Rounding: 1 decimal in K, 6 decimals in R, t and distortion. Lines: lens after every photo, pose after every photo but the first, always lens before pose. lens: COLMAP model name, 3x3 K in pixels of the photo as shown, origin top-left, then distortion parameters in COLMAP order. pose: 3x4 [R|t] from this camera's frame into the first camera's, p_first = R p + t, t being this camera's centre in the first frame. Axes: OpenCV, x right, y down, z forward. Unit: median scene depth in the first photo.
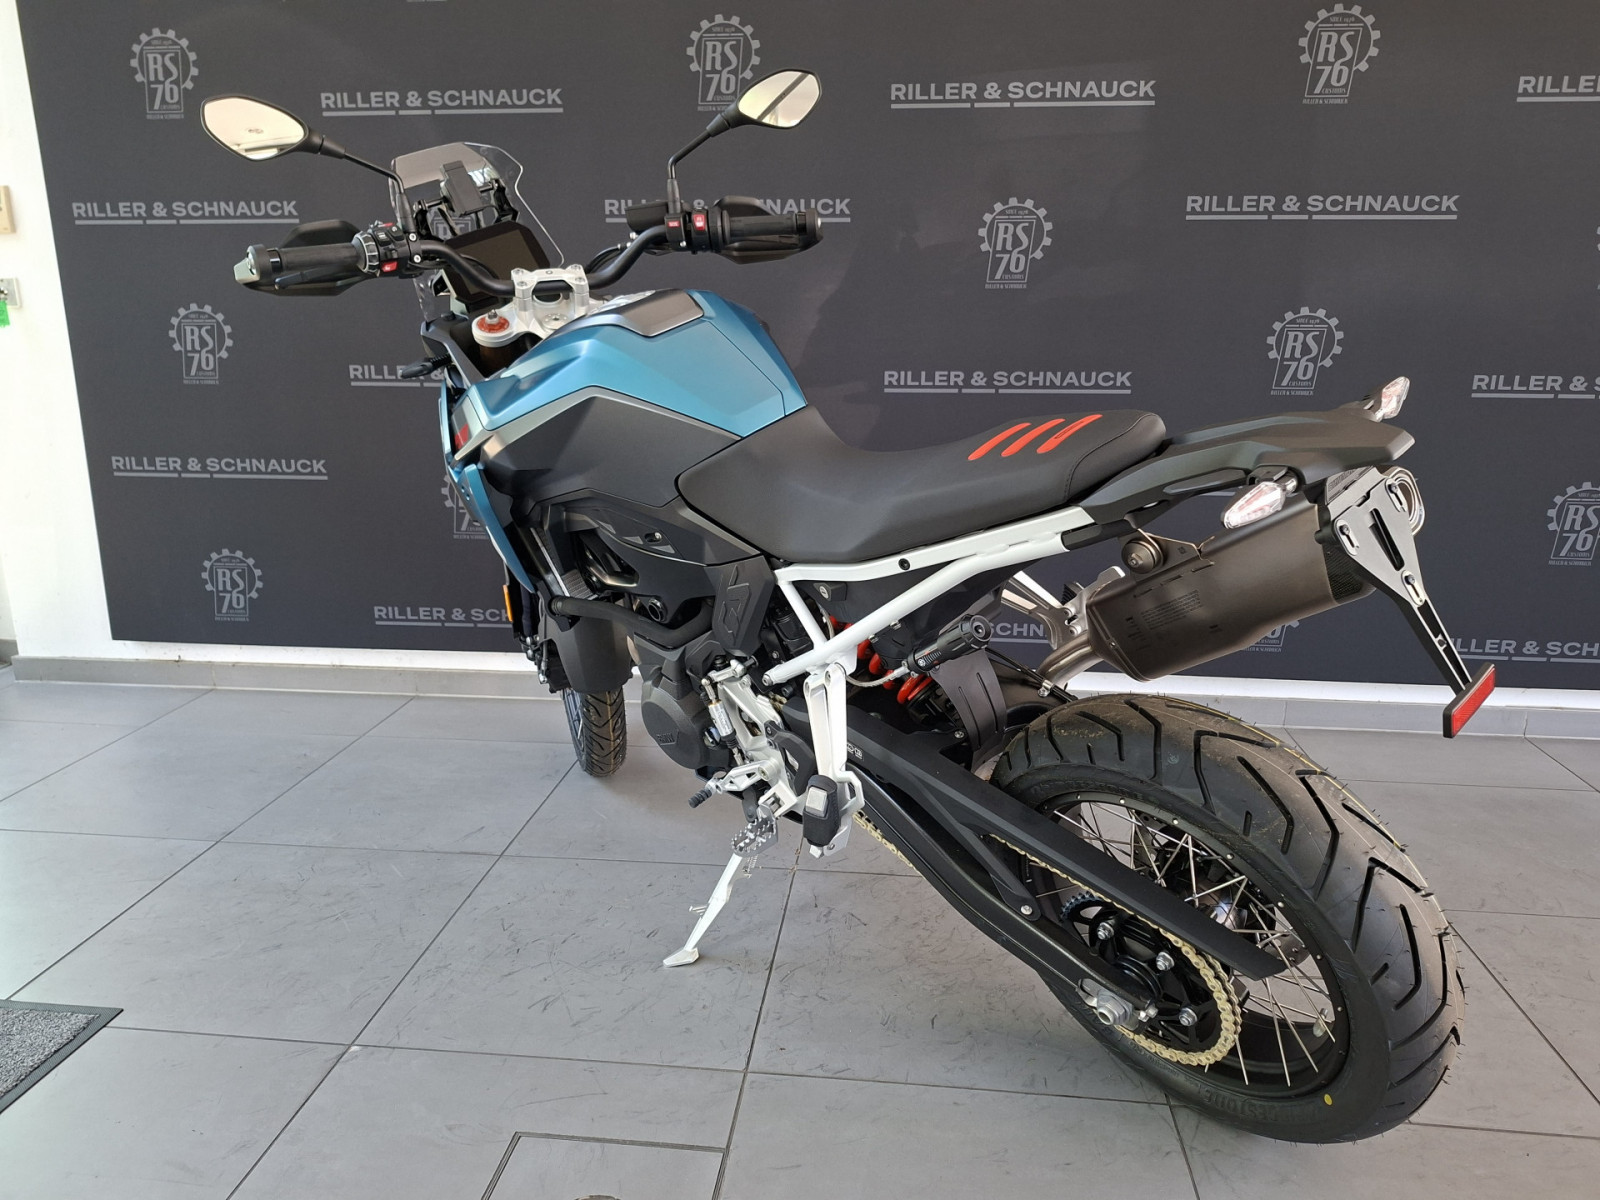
lens RADIAL K [[1083.0, 0, 799.8], [0, 1083.0, 596.7], [0, 0, 1]] dist [0.095192, -0.114600]
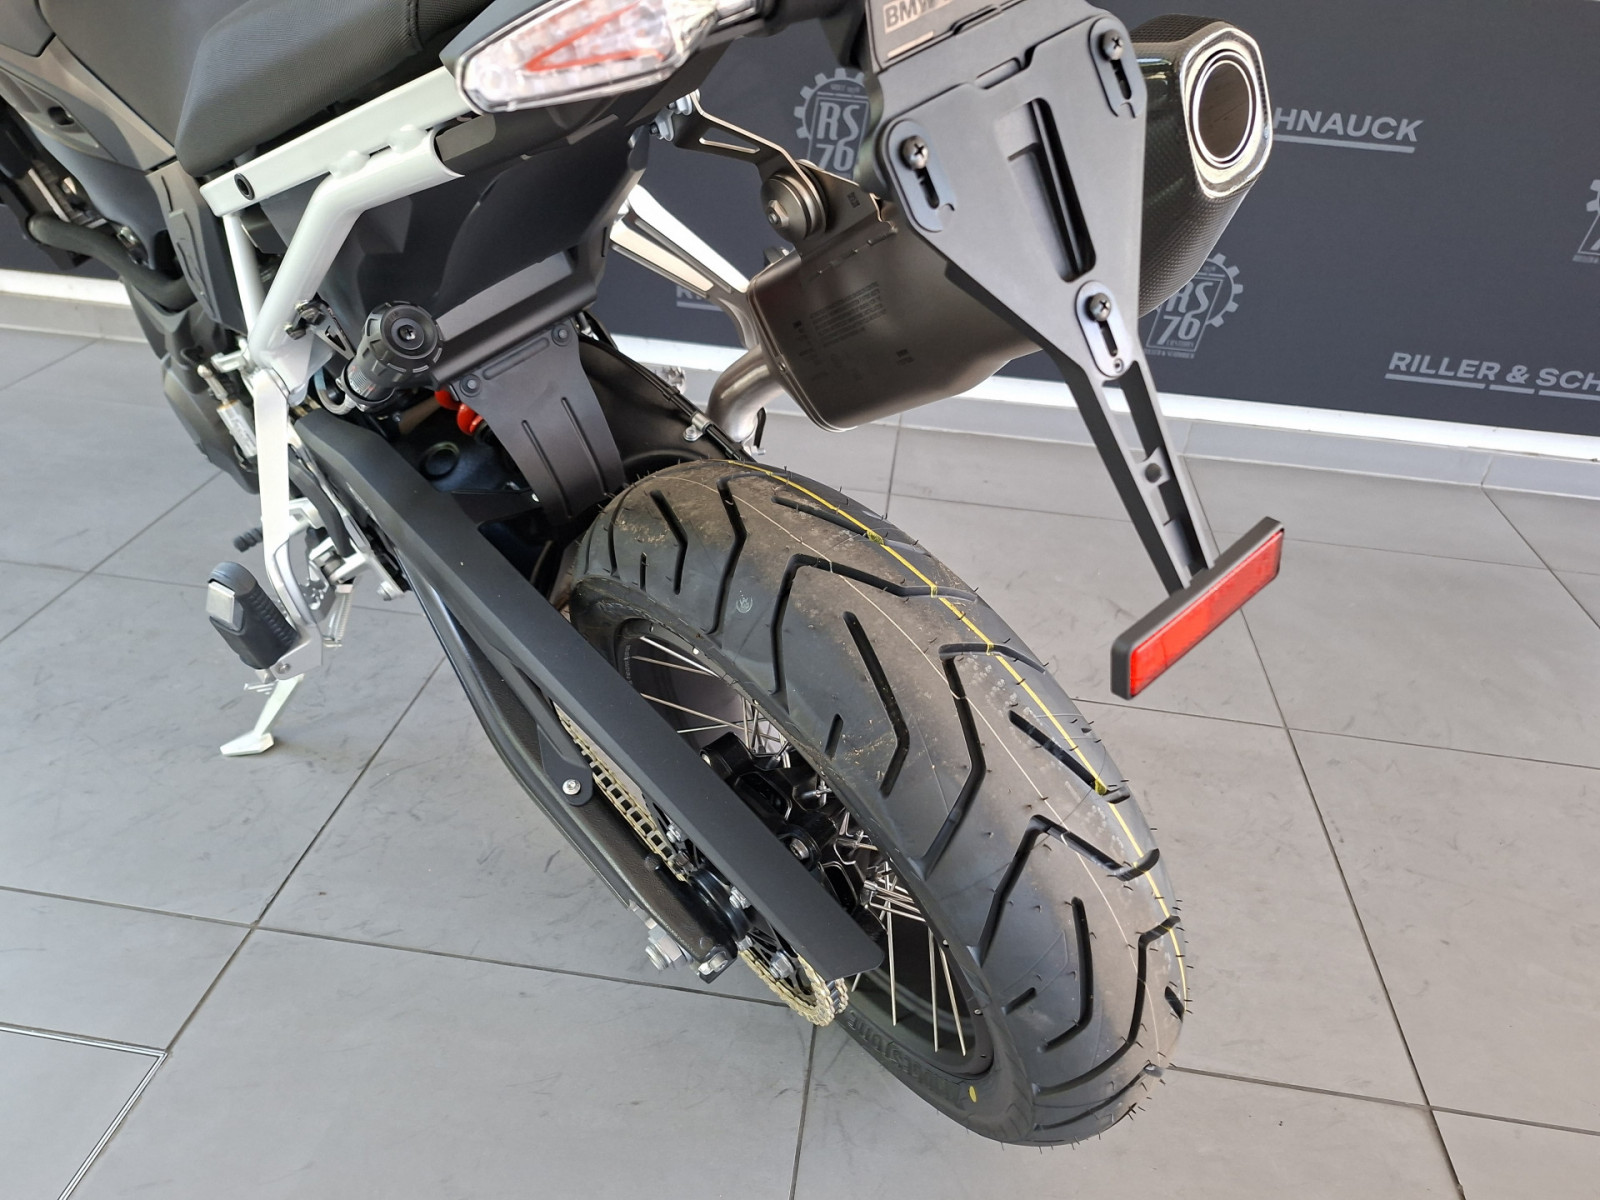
lens RADIAL K [[1083.0, 0, 799.8], [0, 1083.0, 596.7], [0, 0, 1]] dist [0.095192, -0.114600]
pose [[0.997916, 0.063490, 0.011539, 0.362083], [-0.063935, 0.948568, 0.310049, -0.025532], [0.008739, -0.310141, 0.950651, 0.483593]]
